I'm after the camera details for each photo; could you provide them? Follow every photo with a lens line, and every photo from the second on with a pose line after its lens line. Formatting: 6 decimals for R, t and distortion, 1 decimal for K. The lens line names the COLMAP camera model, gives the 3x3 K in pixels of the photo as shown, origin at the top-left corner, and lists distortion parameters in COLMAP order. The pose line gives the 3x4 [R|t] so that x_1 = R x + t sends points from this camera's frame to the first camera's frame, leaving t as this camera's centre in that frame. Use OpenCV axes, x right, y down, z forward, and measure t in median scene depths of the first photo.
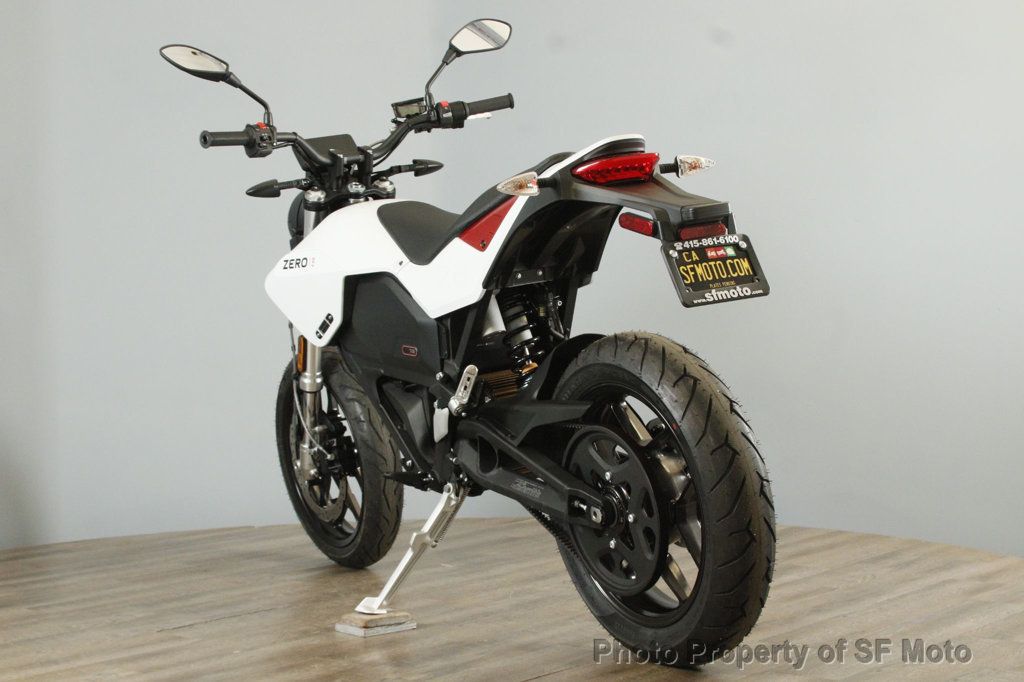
lens RADIAL K [[1714.3, 0, 509.9], [0, 1714.3, 341.6], [0, 0, 1]] dist [0.116786, 0.000000]
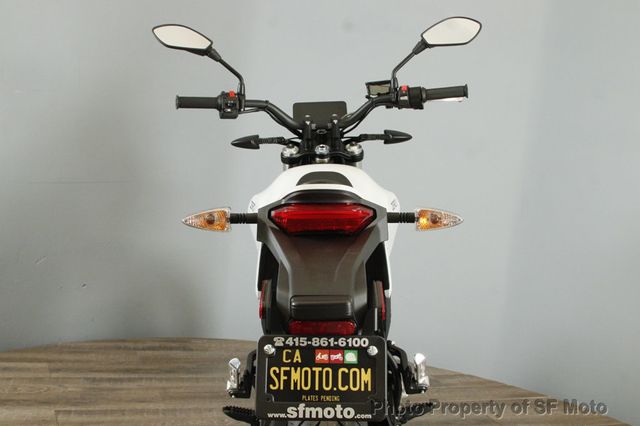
lens RADIAL K [[904.1, 0, 320.2], [0, 904.1, 215.6], [0, 0, 1]] dist [-0.167202, 0.000000]
pose [[0.860751, 0.183797, -0.474685, 0.226801], [-0.142540, 0.982259, 0.121859, -0.124832], [0.488661, -0.037229, 0.871679, 0.457431]]
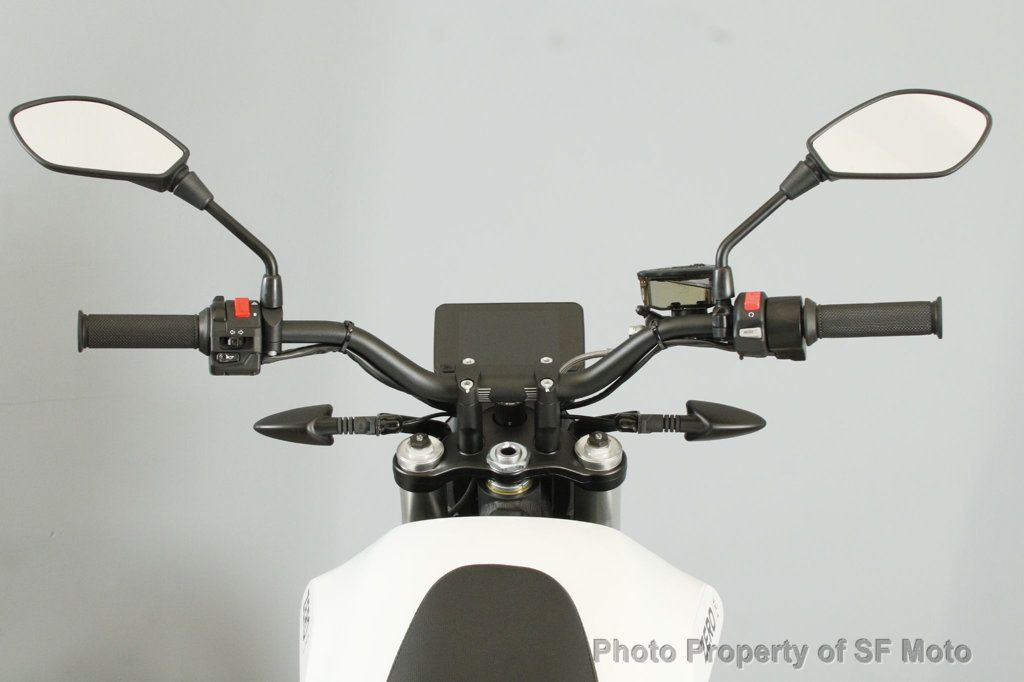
lens RADIAL K [[1446.6, 0, 509.7], [0, 1446.6, 334.7], [0, 0, 1]] dist [-0.167202, 0.000000]
pose [[0.835350, 0.221940, -0.502925, 0.085271], [-0.163100, 0.973745, 0.158806, -0.181274], [0.524966, -0.050632, 0.849616, 0.722724]]
